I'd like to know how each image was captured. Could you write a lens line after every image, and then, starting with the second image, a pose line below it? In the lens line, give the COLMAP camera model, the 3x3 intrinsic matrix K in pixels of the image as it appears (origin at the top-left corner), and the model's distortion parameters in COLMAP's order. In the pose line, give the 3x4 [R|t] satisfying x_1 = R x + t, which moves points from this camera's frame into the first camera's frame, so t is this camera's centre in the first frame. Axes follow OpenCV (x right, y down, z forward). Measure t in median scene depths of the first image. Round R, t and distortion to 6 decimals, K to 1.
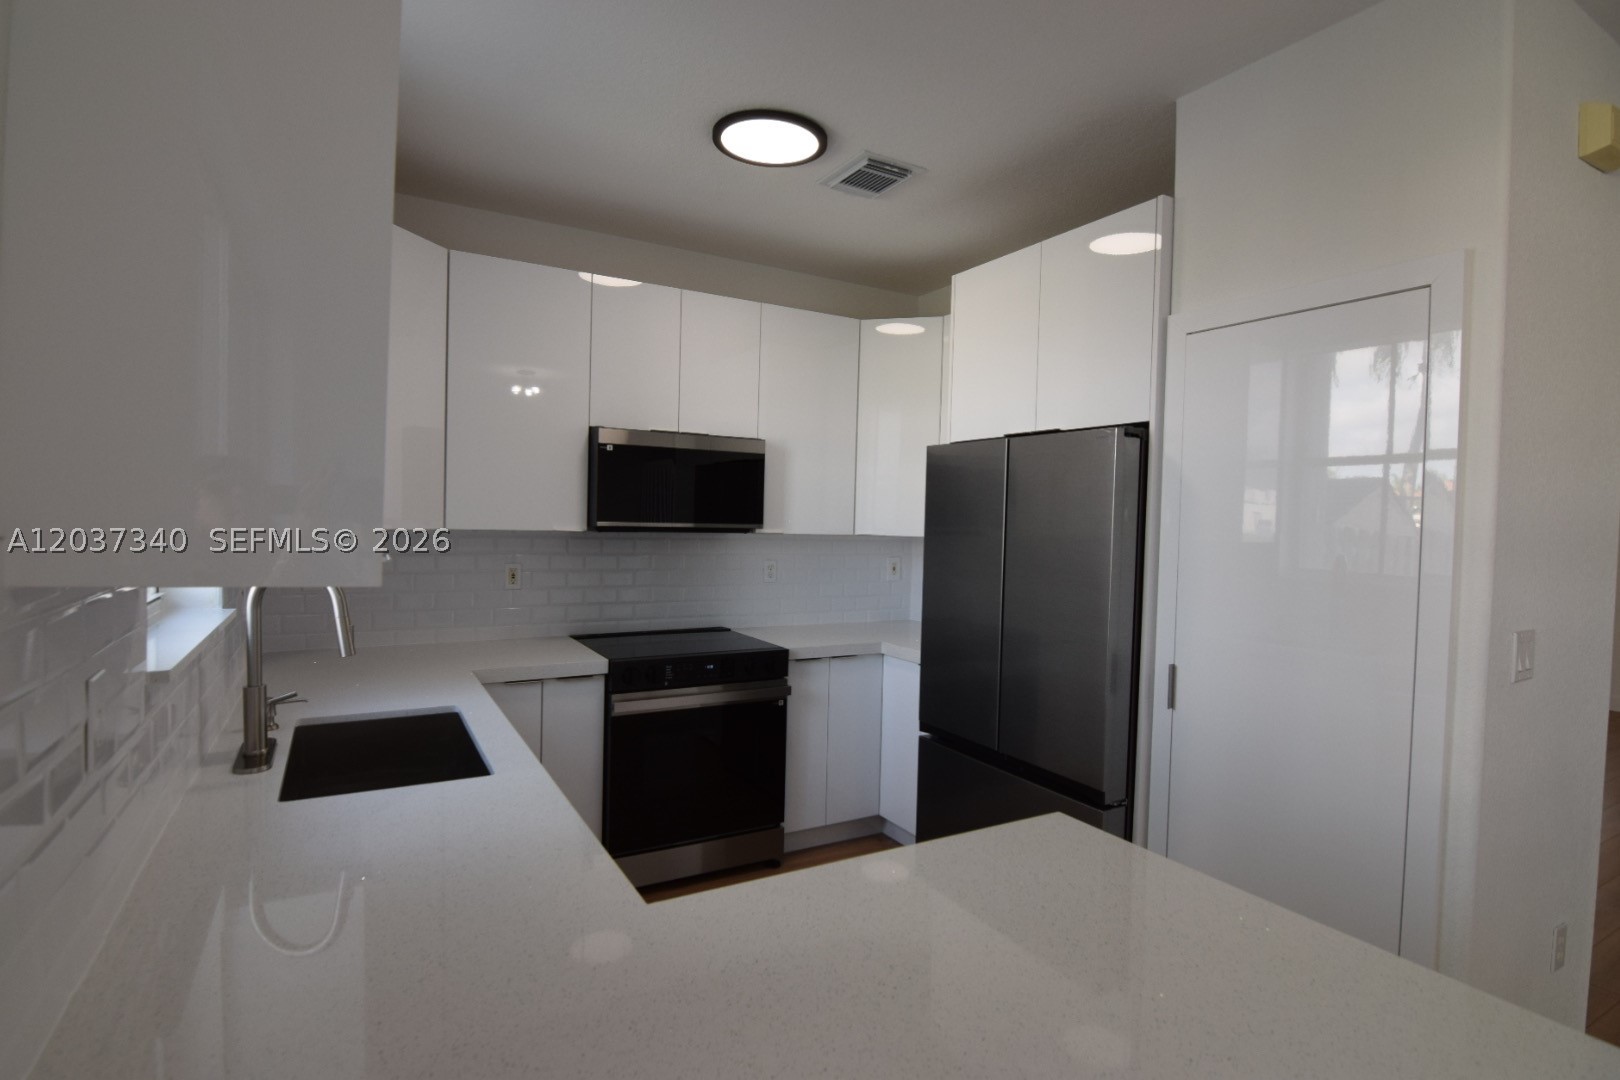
lens RADIAL K [[806.8, 0, 808.3], [0, 806.8, 537.6], [0, 0, 1]] dist [-0.005983, -0.012453]
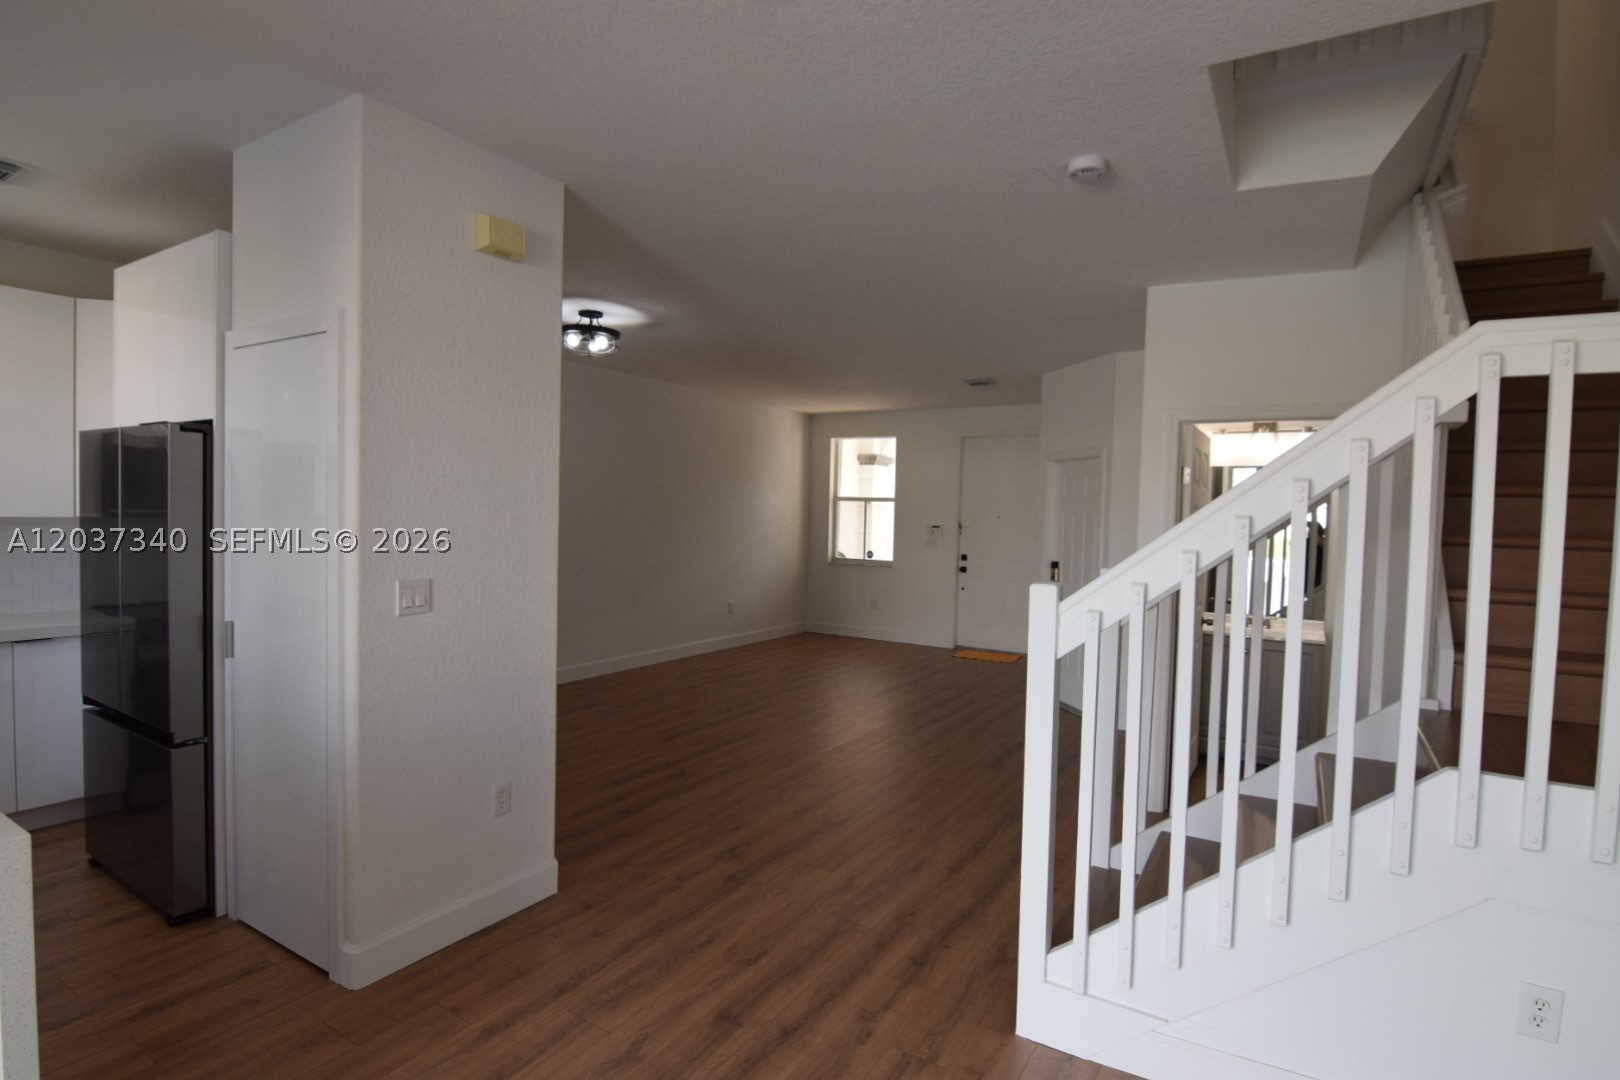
lens RADIAL K [[806.8, 0, 808.3], [0, 806.8, 537.6], [0, 0, 1]] dist [-0.005983, -0.012453]
pose [[0.876046, -0.017103, 0.481925, 0.481620], [0.007045, 0.999718, 0.022672, 0.007875], [-0.482177, -0.016467, 0.875919, -0.360084]]
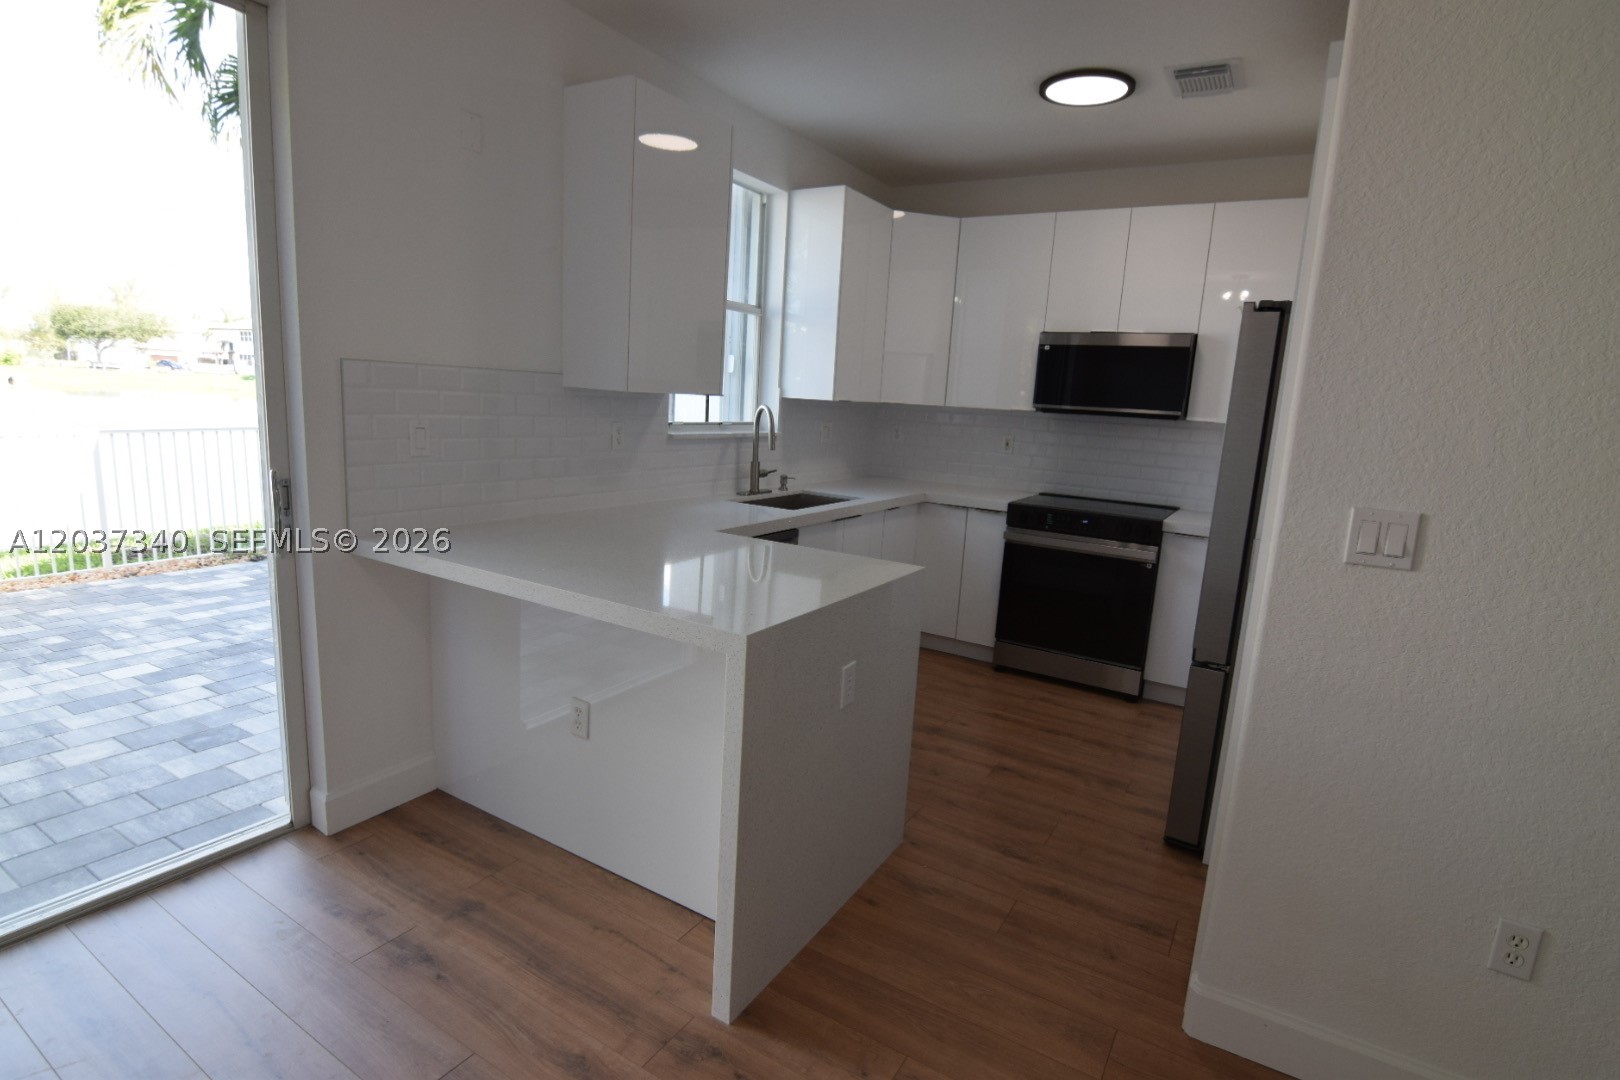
lens RADIAL K [[796.0, 0, 810.0], [0, 796.0, 540.0], [0, 0, 1]] dist [0.000196, -0.014322]
pose [[0.488150, 0.160536, -0.857868, 0.777341], [-0.068498, 0.986953, 0.145714, 0.038515], [0.870067, -0.012368, 0.492778, 0.013481]]
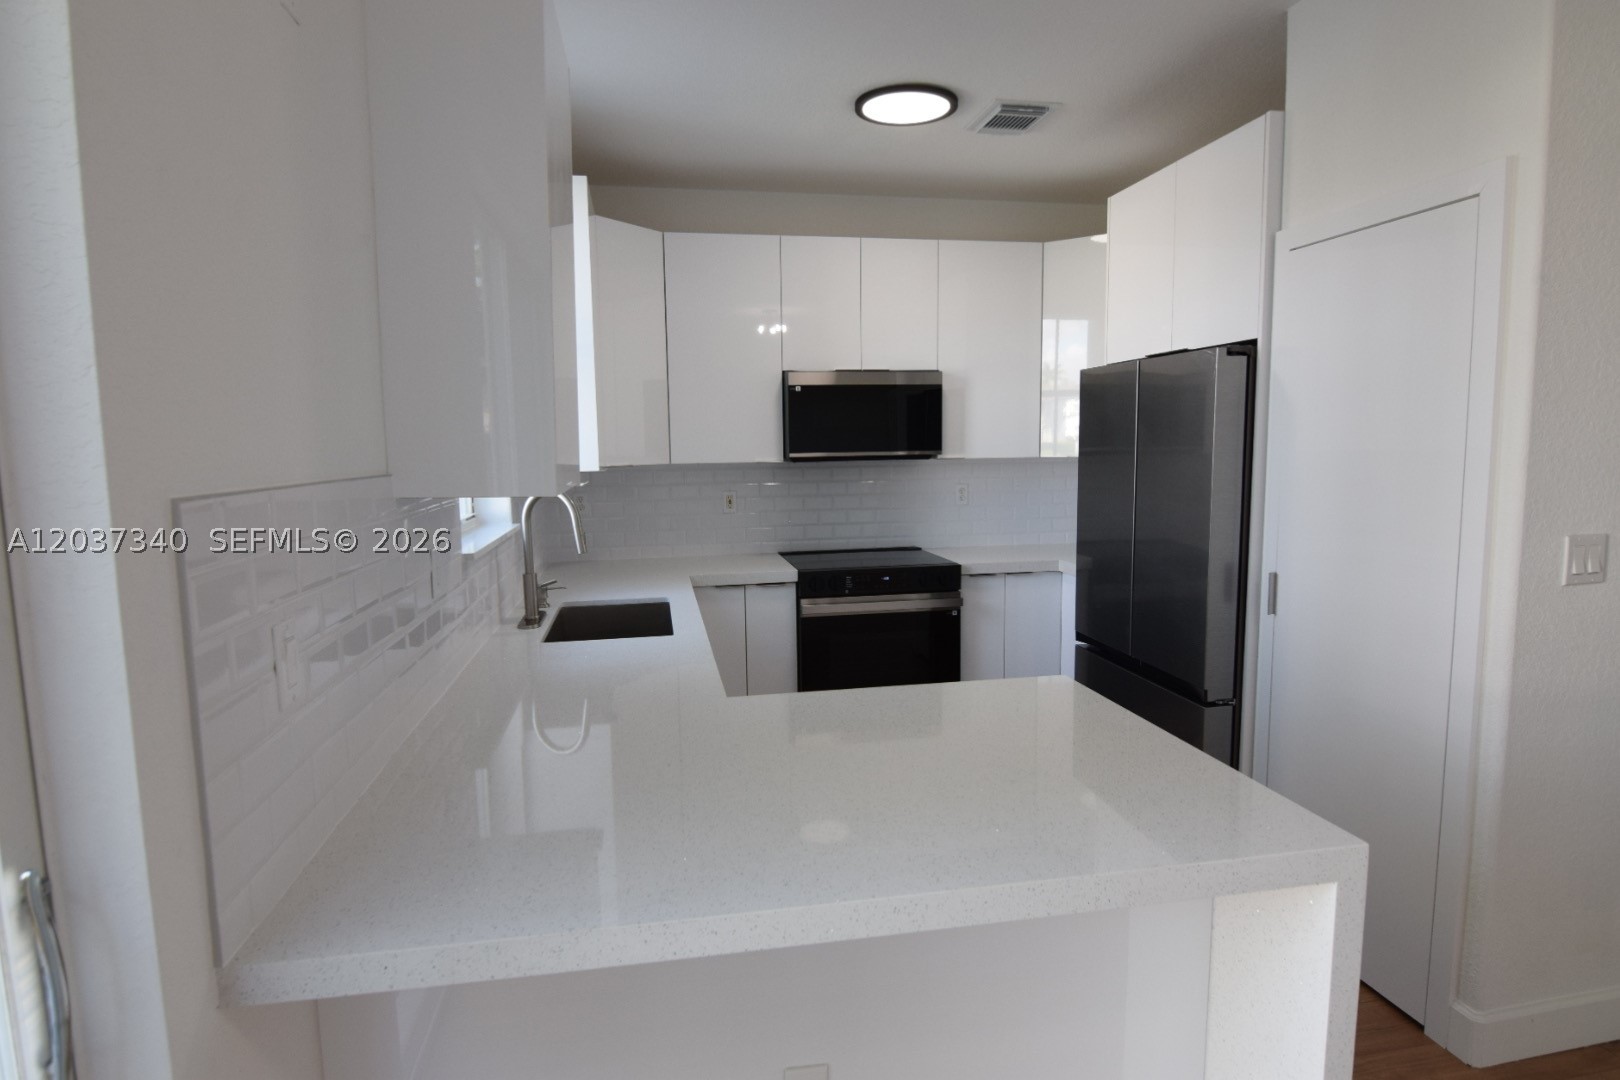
lens RADIAL K [[880.1, 0, 810.0], [0, 880.1, 540.0], [0, 0, 1]] dist [-0.000924, -0.018581]
pose [[0.942726, -0.000565, -0.333569, 0.200437], [0.028496, 0.996479, 0.078850, 0.005825], [0.332350, -0.083839, 0.939422, -0.206174]]
